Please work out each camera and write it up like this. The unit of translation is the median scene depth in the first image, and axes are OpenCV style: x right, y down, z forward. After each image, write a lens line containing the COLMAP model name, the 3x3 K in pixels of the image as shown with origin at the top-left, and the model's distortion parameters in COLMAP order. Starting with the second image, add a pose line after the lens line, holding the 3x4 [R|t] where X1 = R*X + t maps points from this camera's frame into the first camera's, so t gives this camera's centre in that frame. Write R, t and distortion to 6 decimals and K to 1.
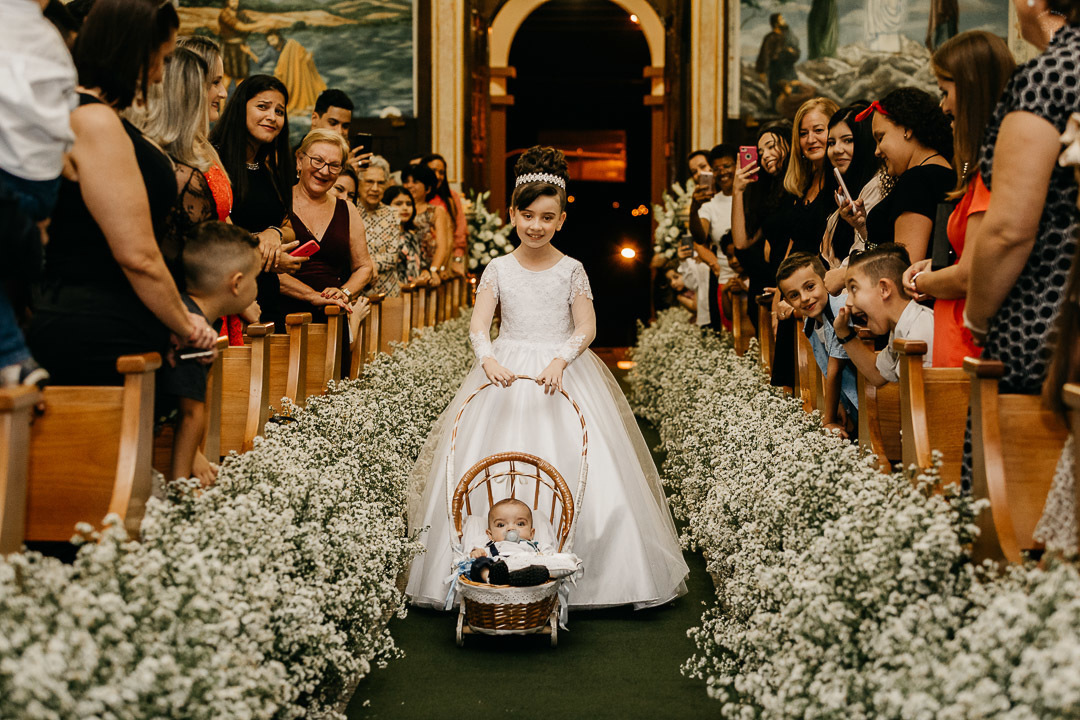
lens RADIAL K [[2163.0, 0, 540.0], [0, 2163.0, 359.8], [0, 0, 1]] dist [-0.011845, 0.000000]
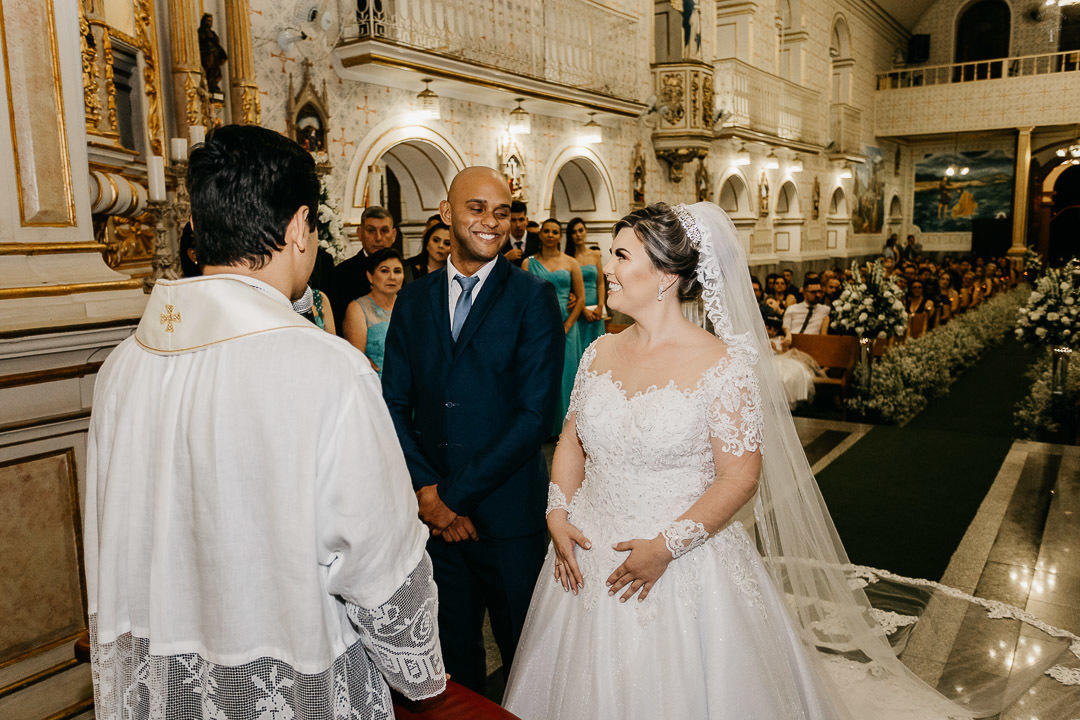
lens RADIAL K [[887.5, 0, 542.5], [0, 887.5, 353.2], [0, 0, 1]] dist [0.006919, 0.021465]
pose [[0.850782, 0.063582, -0.521659, 0.045288], [-0.022907, 0.996197, 0.084063, -0.013323], [0.525020, -0.059569, 0.849003, -0.377161]]
